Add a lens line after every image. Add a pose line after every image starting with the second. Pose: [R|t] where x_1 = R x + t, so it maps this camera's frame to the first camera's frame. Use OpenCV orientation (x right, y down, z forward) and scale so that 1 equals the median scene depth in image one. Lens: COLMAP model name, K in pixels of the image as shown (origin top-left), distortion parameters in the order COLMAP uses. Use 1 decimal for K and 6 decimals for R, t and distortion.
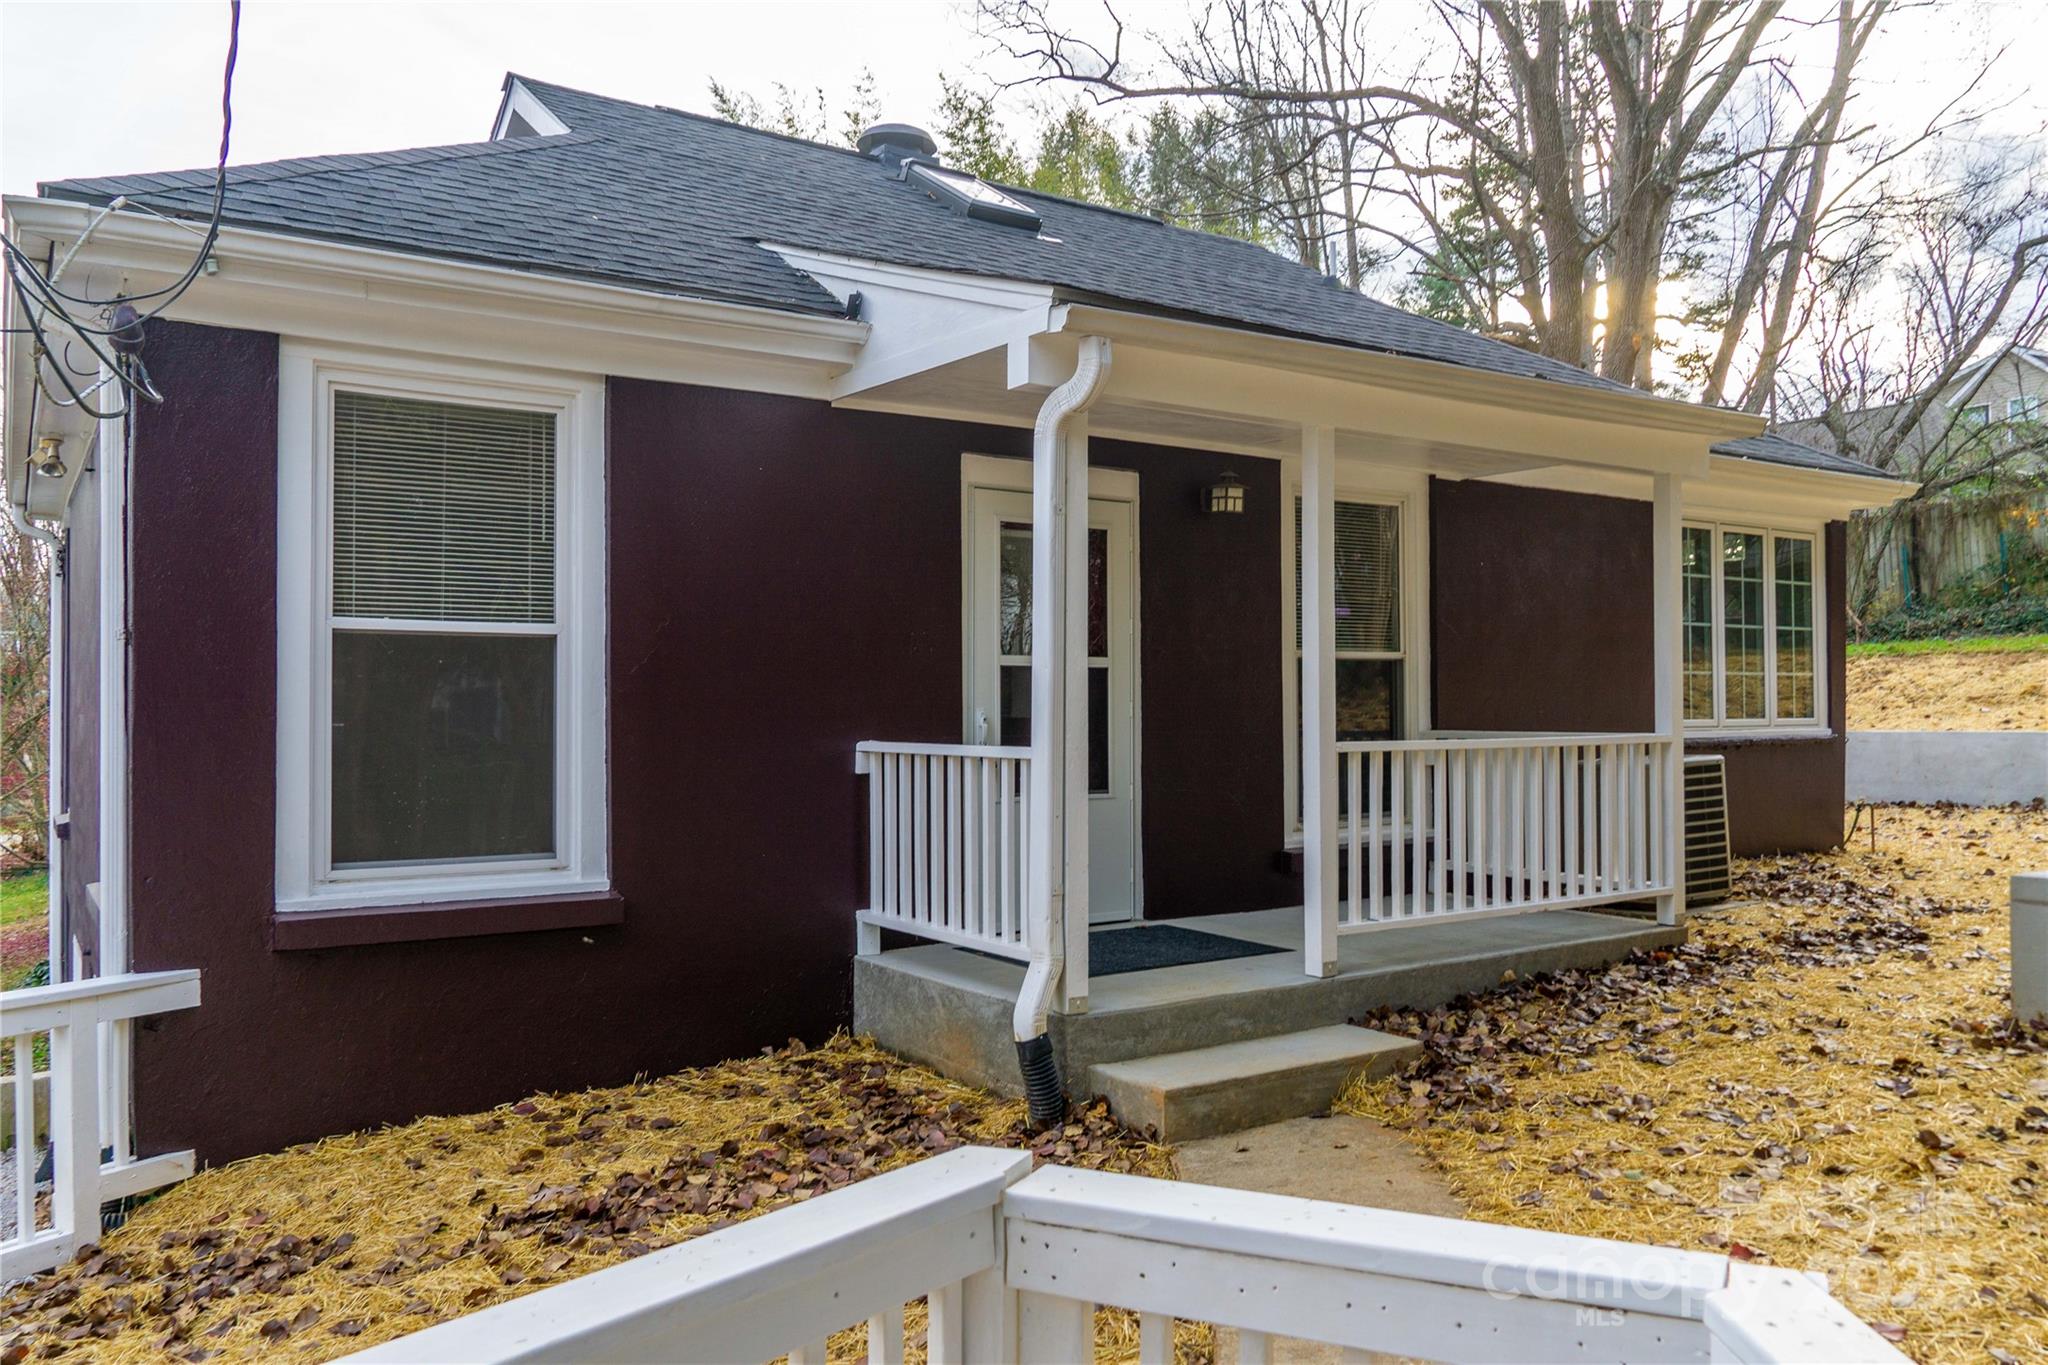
lens RADIAL K [[1519.6, 0, 1029.9], [0, 1519.6, 701.7], [0, 0, 1]] dist [-0.017303, -0.011928]
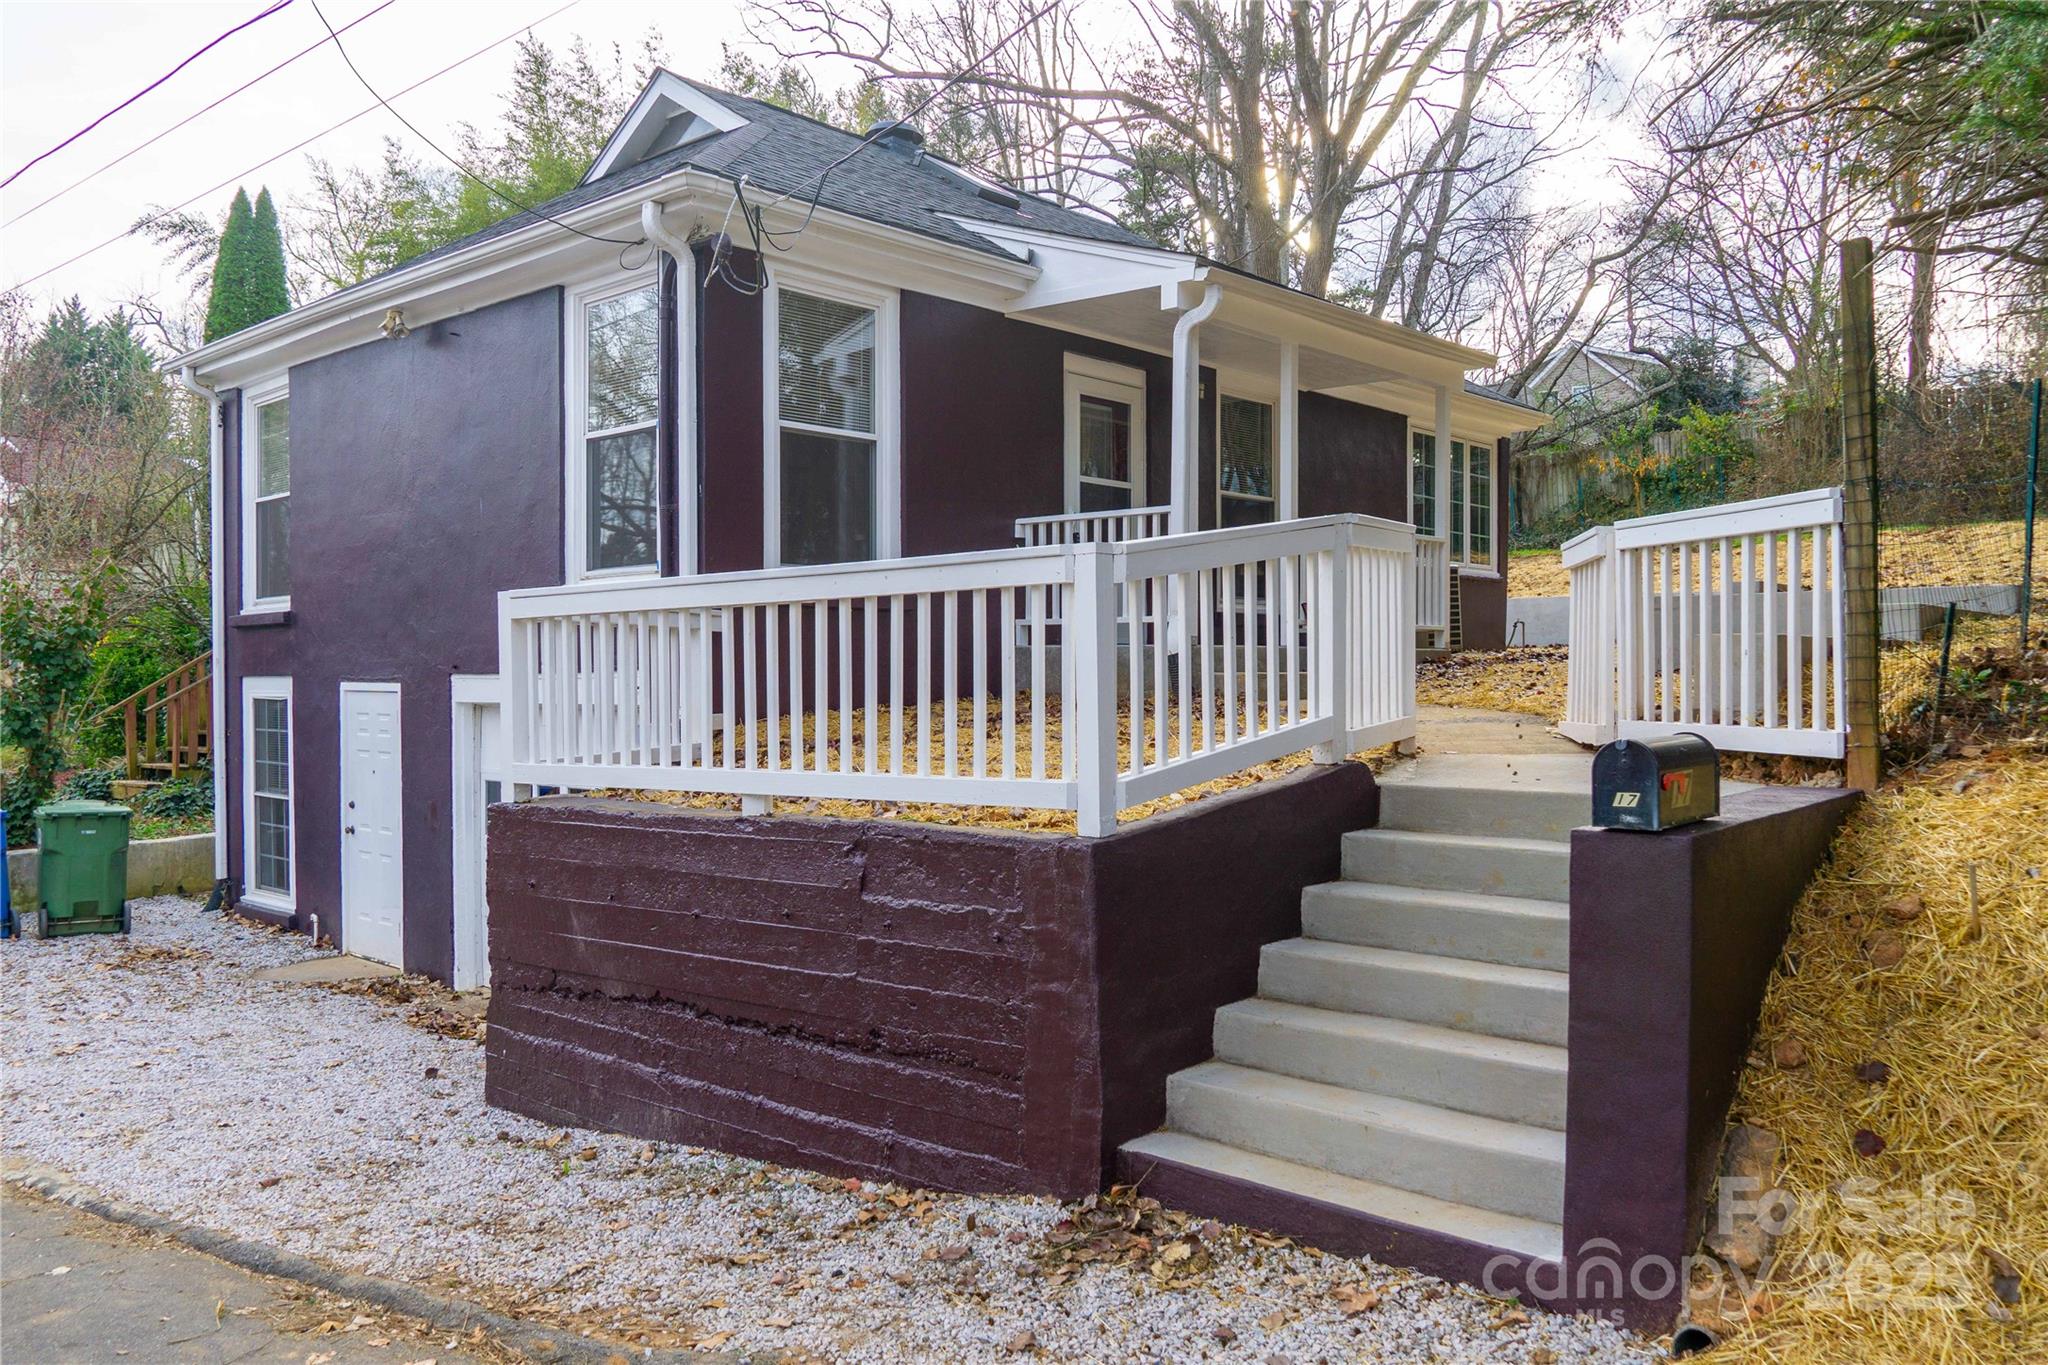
lens RADIAL K [[1566.7, 0, 1016.2], [0, 1566.7, 711.9], [0, 0, 1]] dist [-0.009808, -0.006703]
pose [[0.969518, 0.000151, 0.245020, -0.435657], [-0.005852, 0.999729, 0.022541, 0.162834], [-0.244950, -0.023288, 0.969256, -0.552650]]
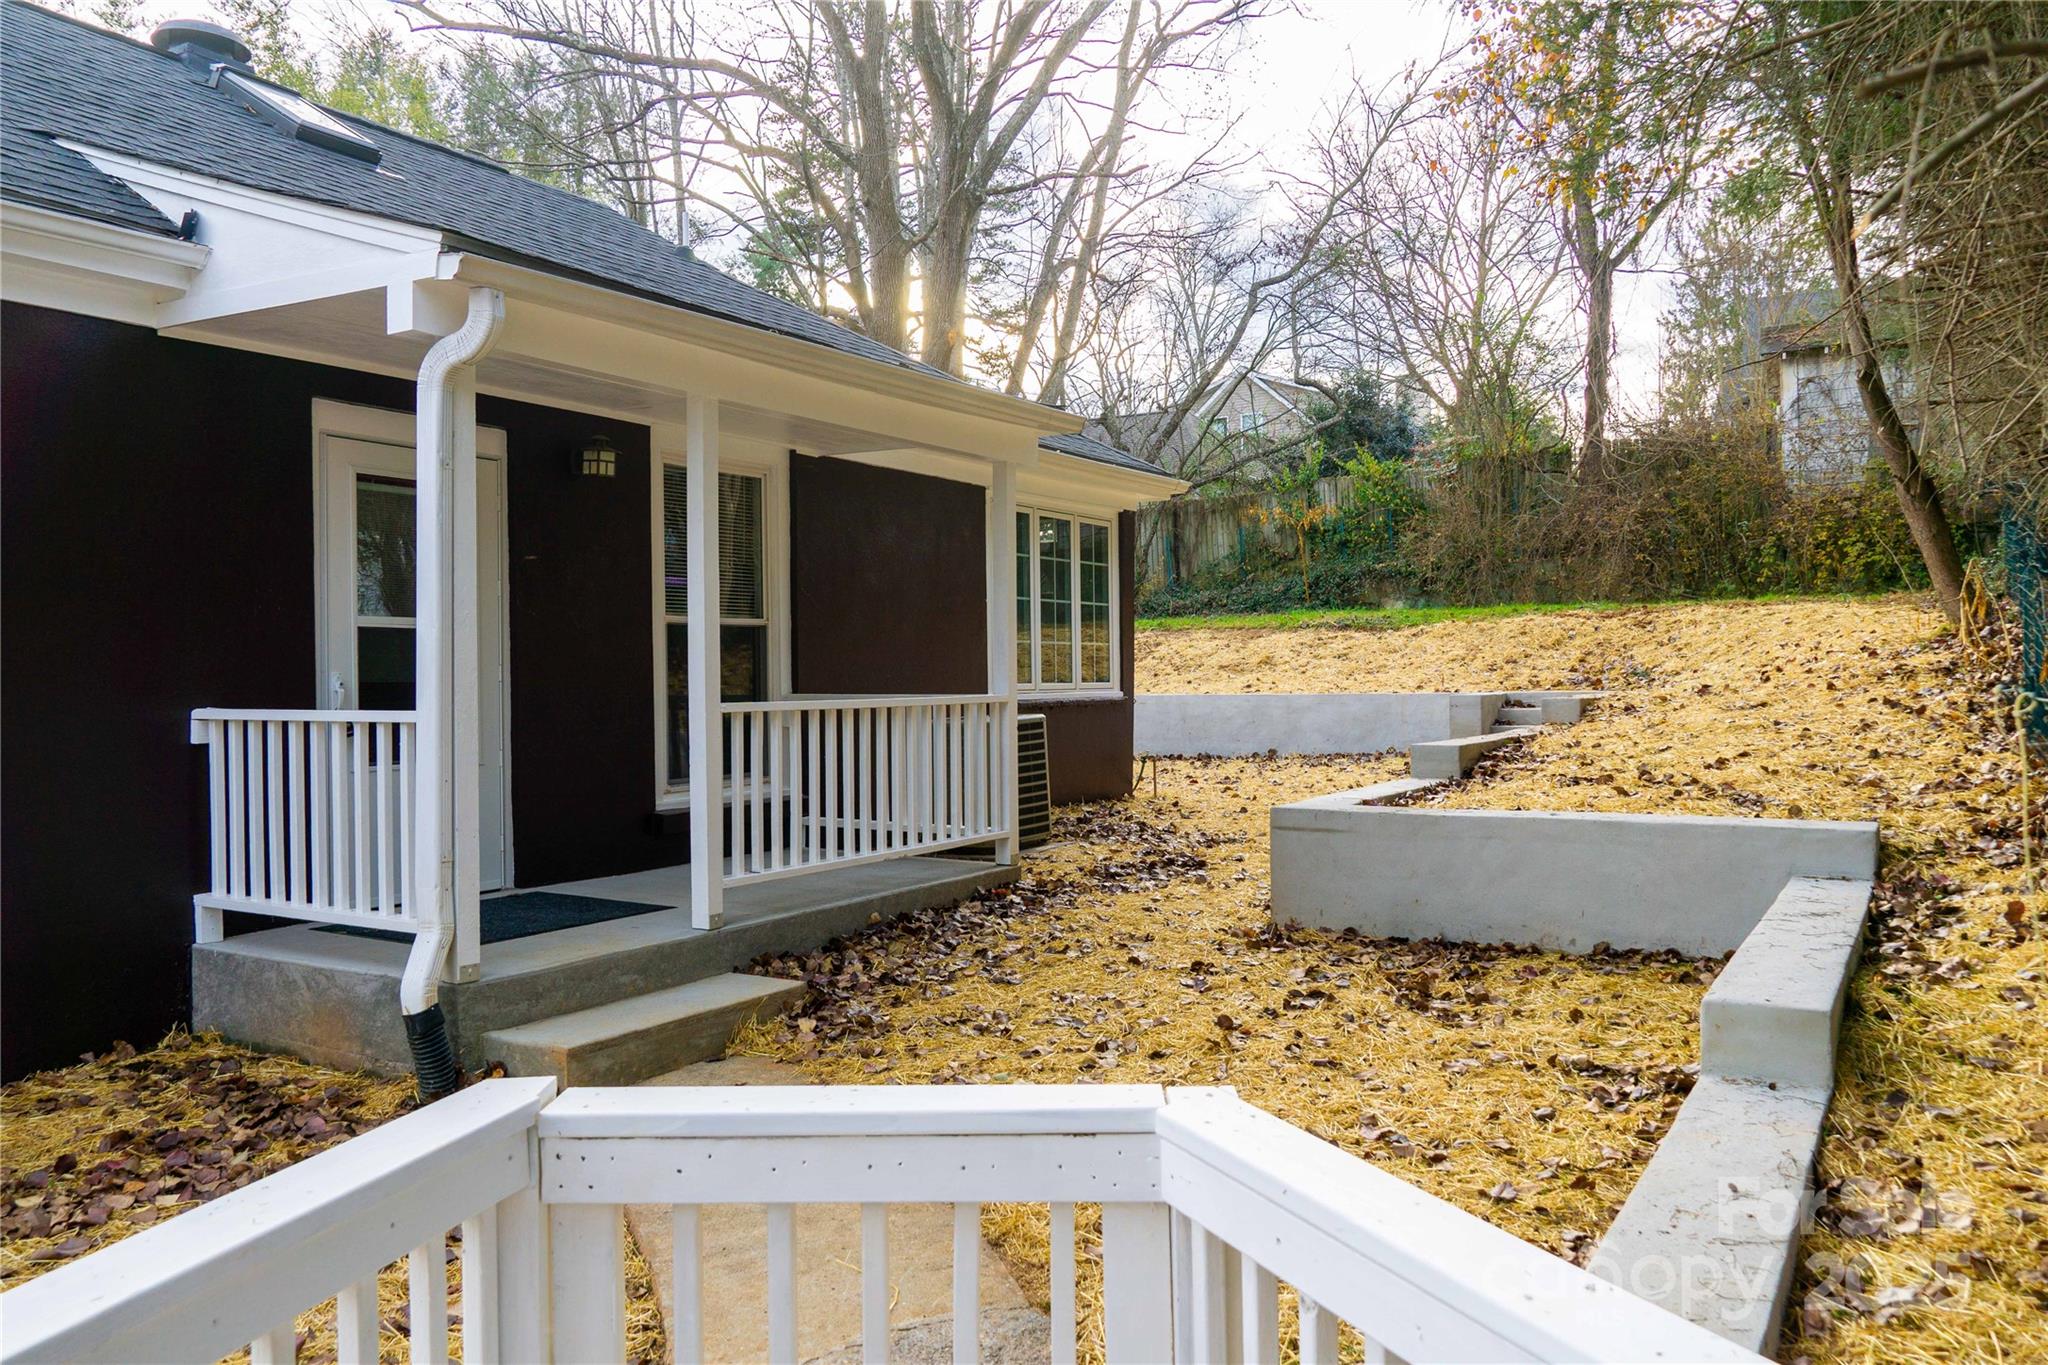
lens RADIAL K [[1519.6, 0, 1029.9], [0, 1519.6, 701.7], [0, 0, 1]] dist [-0.017303, -0.011928]
pose [[0.903673, -0.008944, 0.428130, -0.038682], [0.000943, 0.999821, 0.018896, 0.004630], [-0.428223, -0.016672, 0.903519, -0.021880]]
